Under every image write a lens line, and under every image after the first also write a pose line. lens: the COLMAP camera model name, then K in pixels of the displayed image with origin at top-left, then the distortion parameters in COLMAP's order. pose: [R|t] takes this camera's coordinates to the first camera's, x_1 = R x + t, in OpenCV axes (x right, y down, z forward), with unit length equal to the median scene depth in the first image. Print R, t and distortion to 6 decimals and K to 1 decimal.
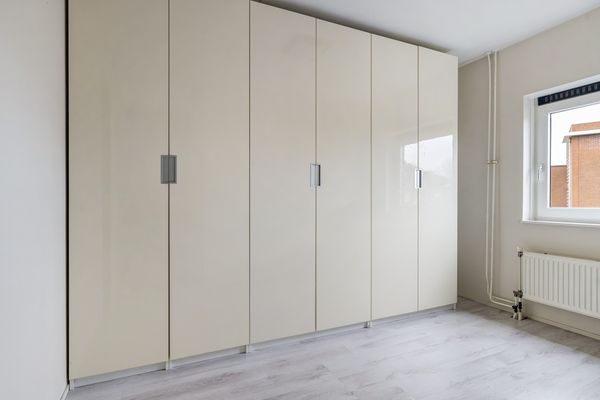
lens RADIAL K [[329.5, 0, 297.9], [0, 329.5, 196.8], [0, 0, 1]] dist [0.006390, 0.000030]
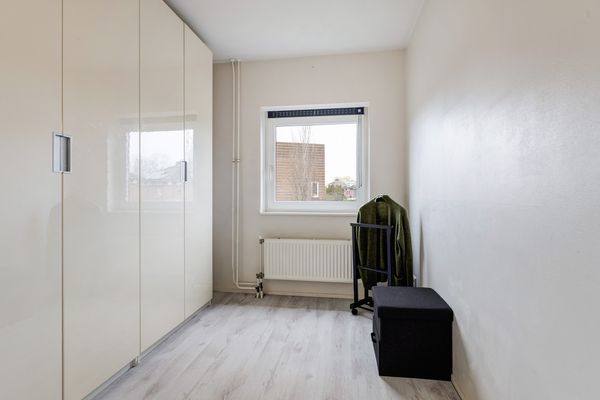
lens RADIAL K [[303.4, 0, 300.9], [0, 303.4, 194.4], [0, 0, 1]] dist [-0.003972, -0.000493]
pose [[0.549574, 0.001808, 0.835443, -0.153535], [-0.005192, 0.999986, 0.001252, 0.005075], [-0.835429, -0.005026, 0.549576, 0.308322]]
